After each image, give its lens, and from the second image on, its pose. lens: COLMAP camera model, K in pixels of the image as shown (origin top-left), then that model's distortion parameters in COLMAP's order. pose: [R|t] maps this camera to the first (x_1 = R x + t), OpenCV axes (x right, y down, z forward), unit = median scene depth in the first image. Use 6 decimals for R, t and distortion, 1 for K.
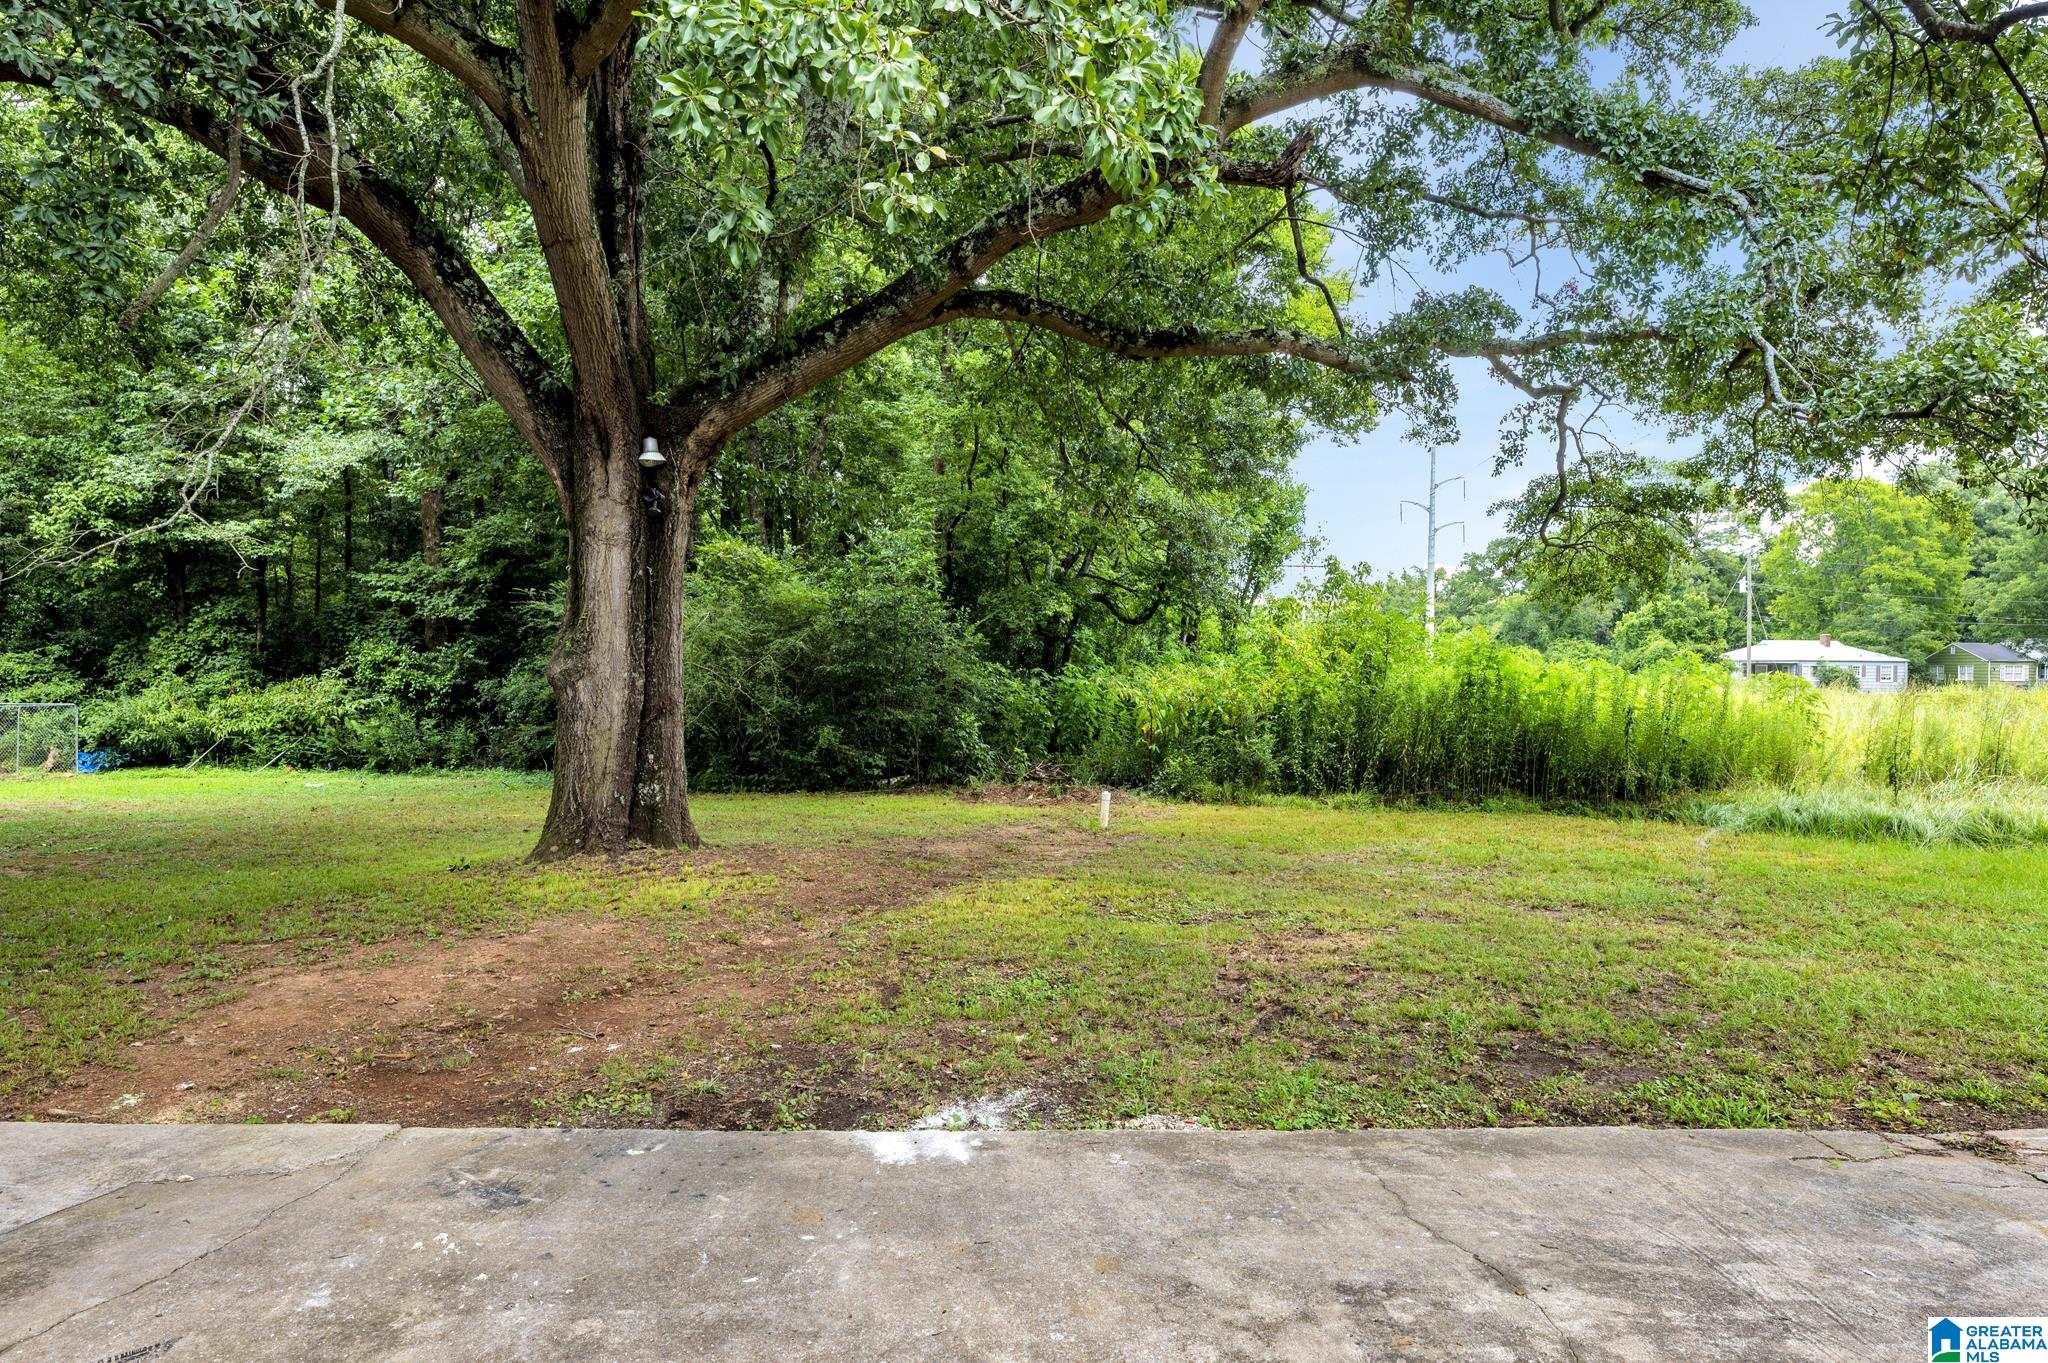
lens RADIAL K [[1094.0, 0, 1024.0], [0, 1094.0, 681.5], [0, 0, 1]] dist [0.014516, -0.000146]
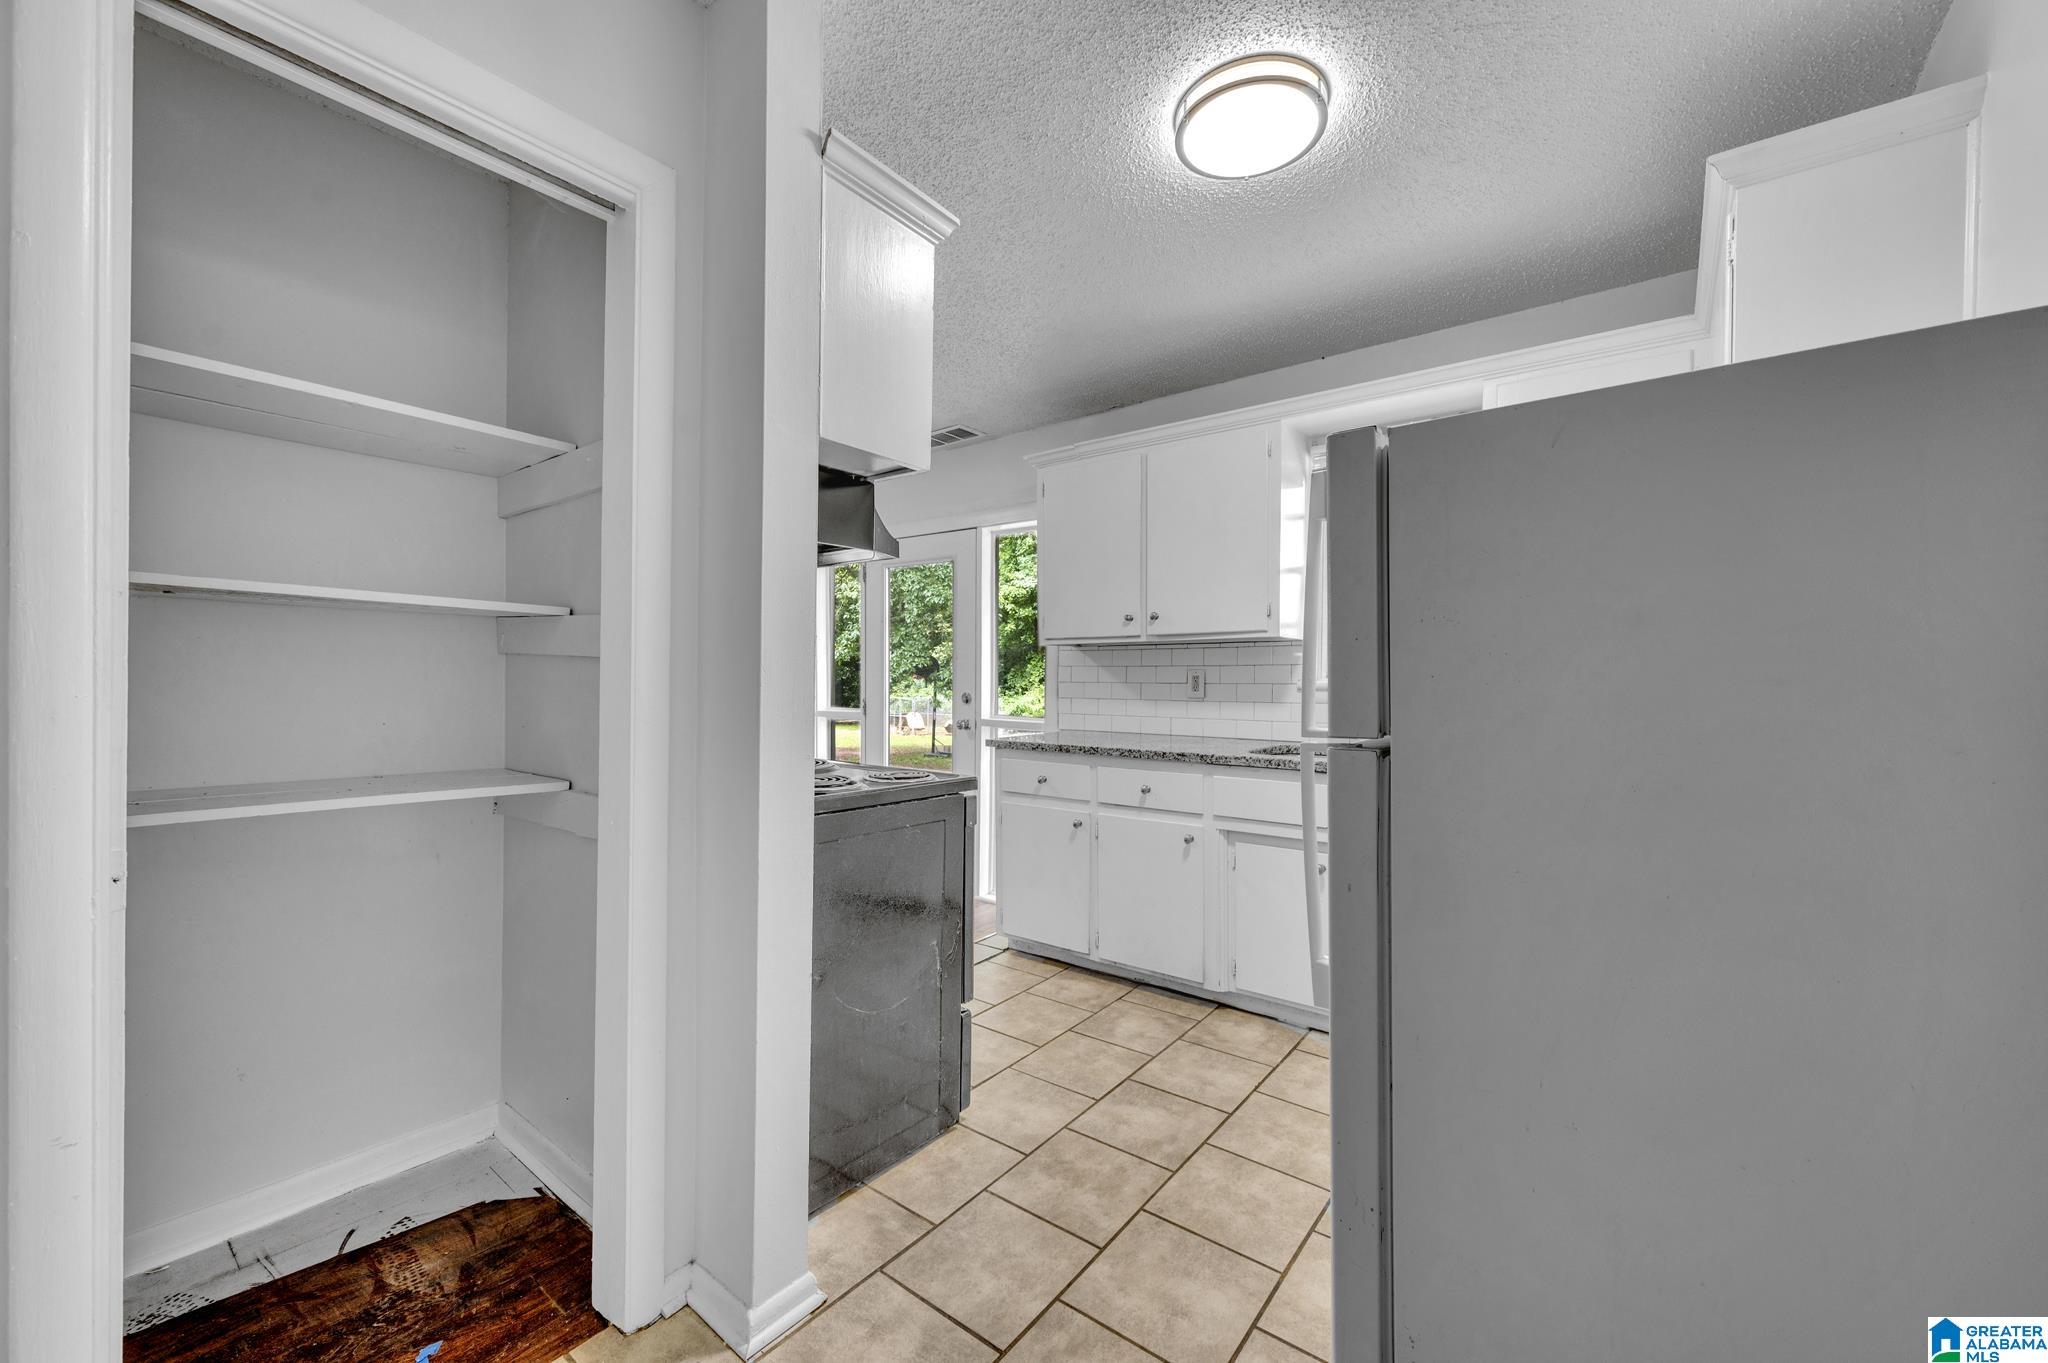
lens RADIAL K [[808.4, 0, 1022.2], [0, 808.4, 686.9], [0, 0, 1]] dist [-0.000512, -0.000532]
pose [[0.810245, 0.010829, -0.585991, 0.021295], [-0.013021, 0.999915, 0.000474, -0.002146], [0.585946, 0.007247, 0.810318, -0.141706]]
